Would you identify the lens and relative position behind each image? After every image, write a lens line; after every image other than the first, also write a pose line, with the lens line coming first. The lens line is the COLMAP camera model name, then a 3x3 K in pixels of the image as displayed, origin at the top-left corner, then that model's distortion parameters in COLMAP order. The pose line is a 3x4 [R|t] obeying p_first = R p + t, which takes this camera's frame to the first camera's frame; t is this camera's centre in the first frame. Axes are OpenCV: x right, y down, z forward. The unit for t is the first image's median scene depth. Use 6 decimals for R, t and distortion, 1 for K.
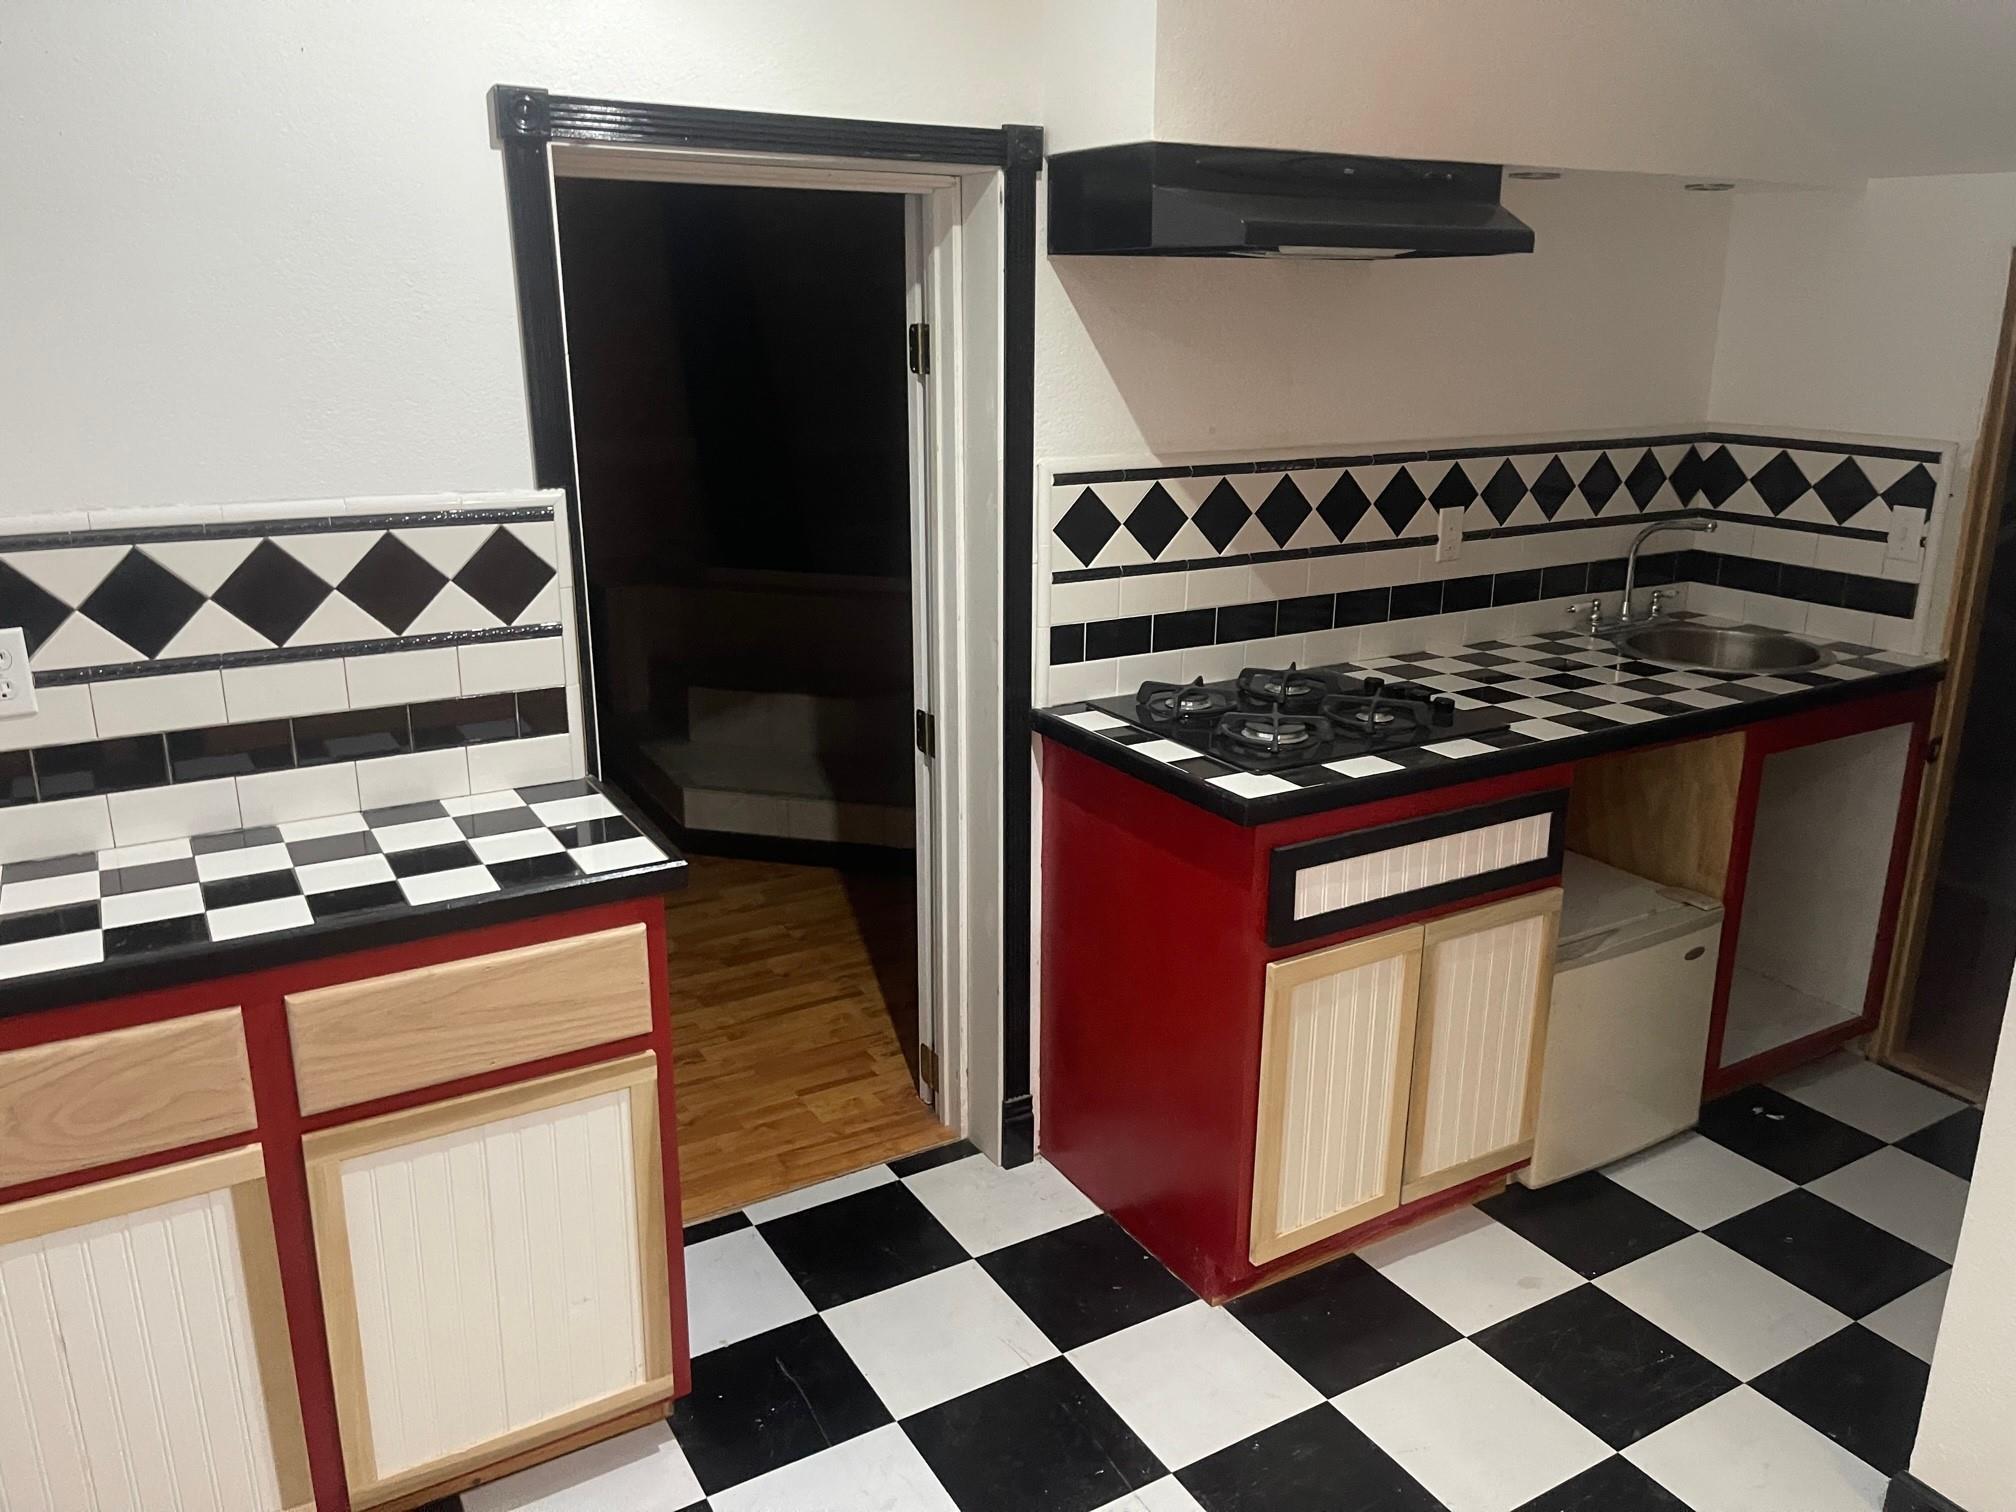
lens RADIAL K [[1512.6, 0, 1015.5], [0, 1512.6, 750.1], [0, 0, 1]] dist [0.057938, -0.082989]
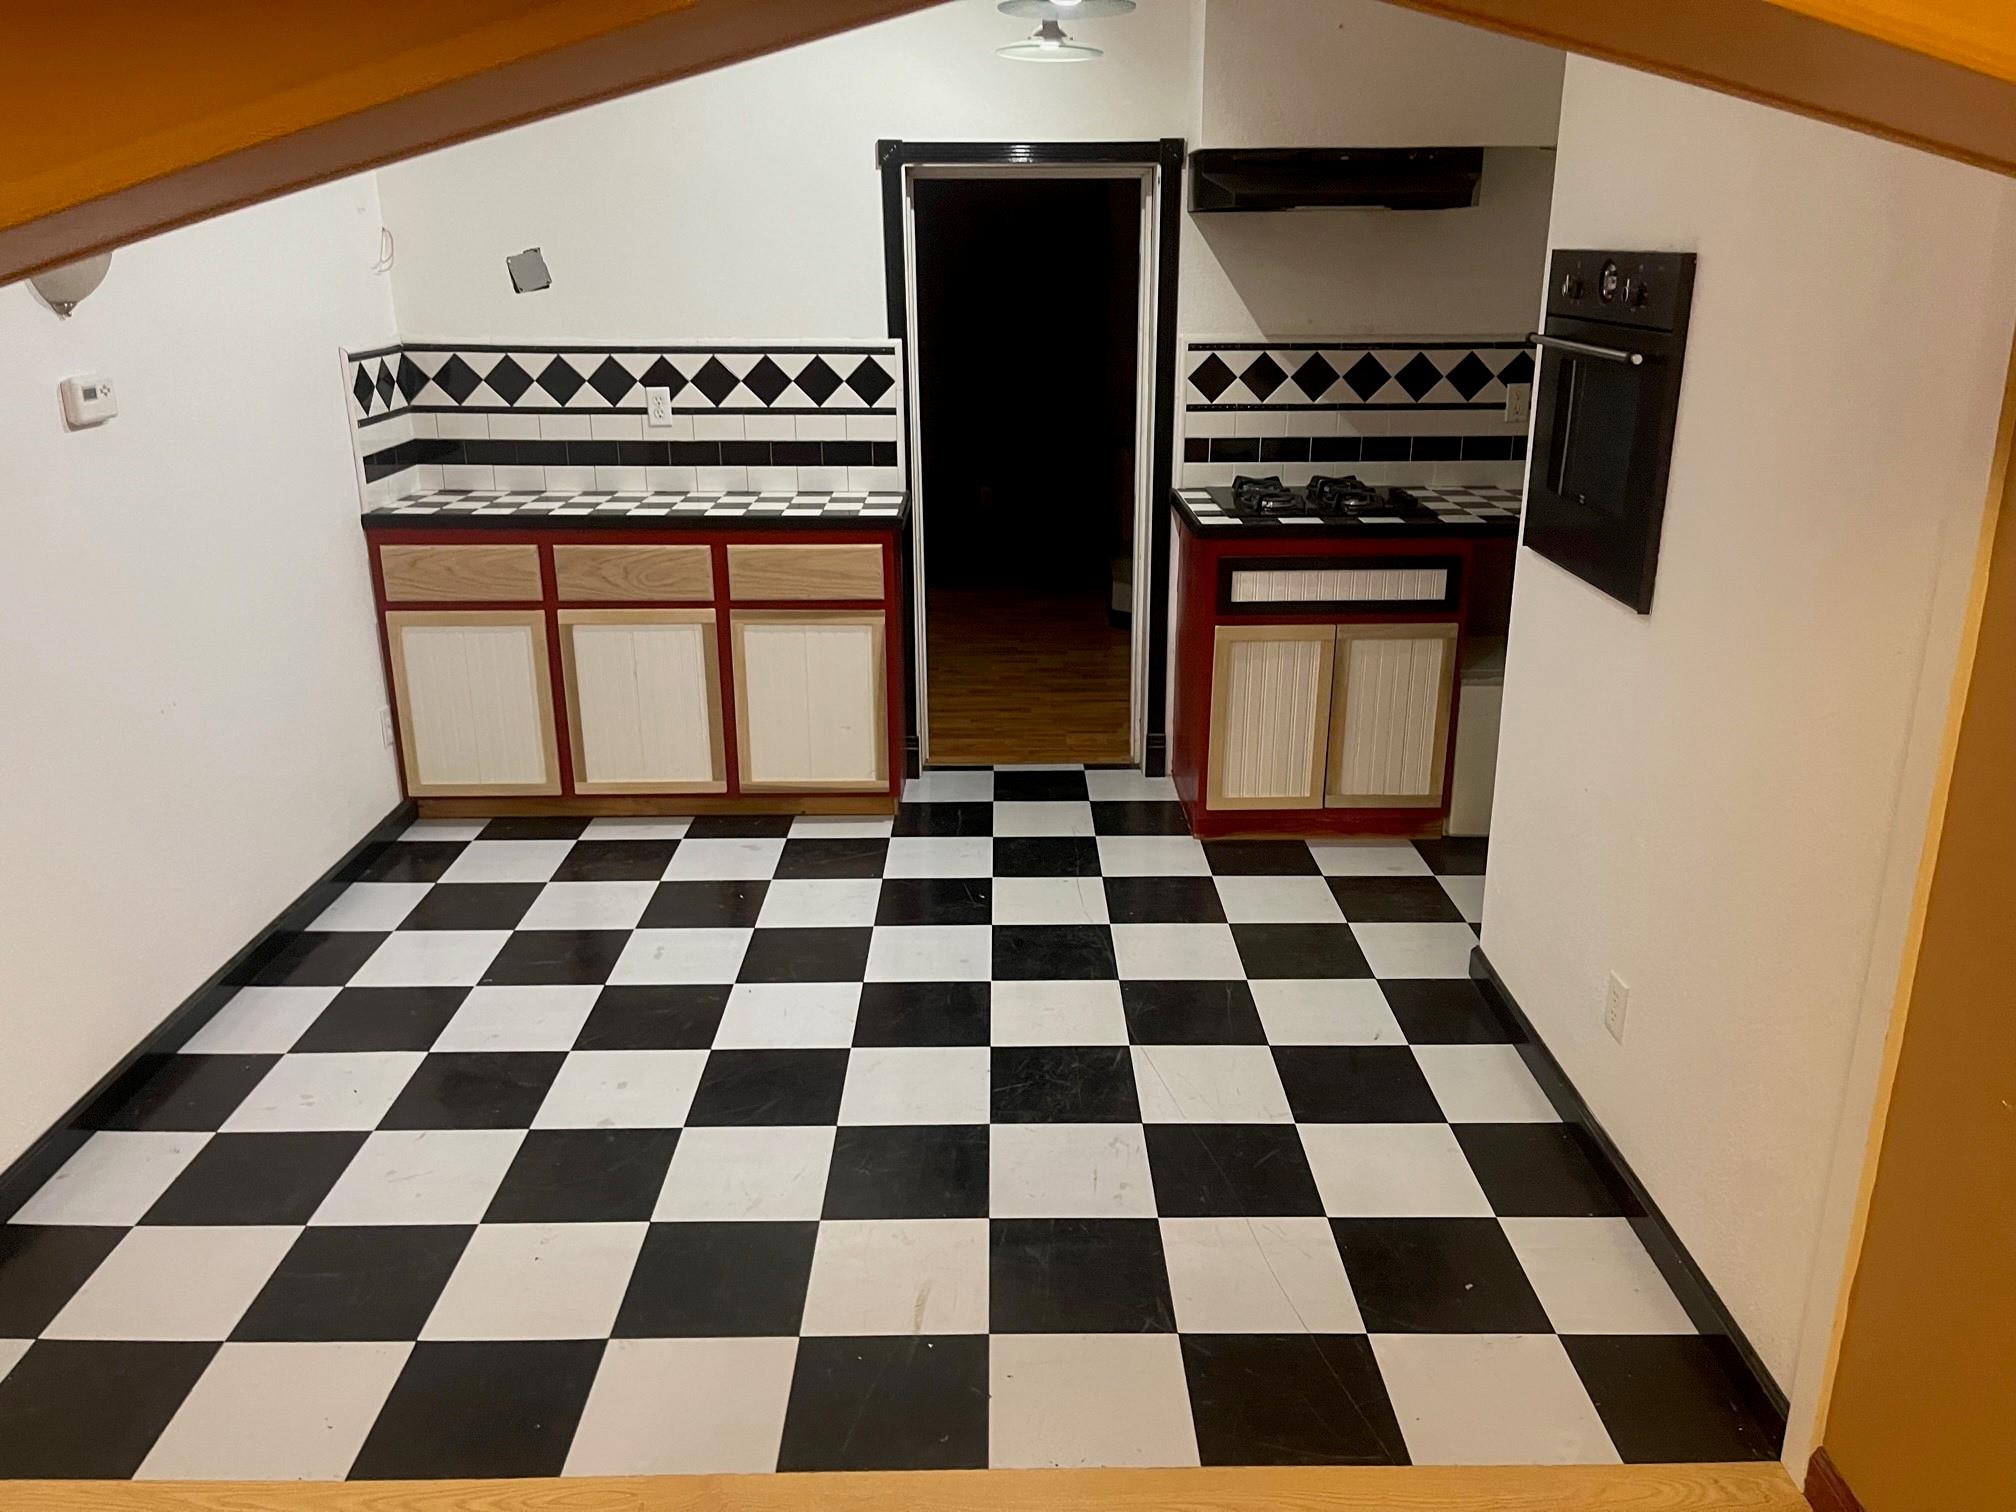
lens RADIAL K [[1512.6, 0, 999.0], [0, 1512.6, 760.4], [0, 0, 1]] dist [0.057938, -0.082989]
pose [[0.864112, 0.154168, -0.479107, 0.757619], [-0.134274, 0.988044, 0.075760, 0.183645], [0.485058, -0.001134, 0.874481, -0.605969]]
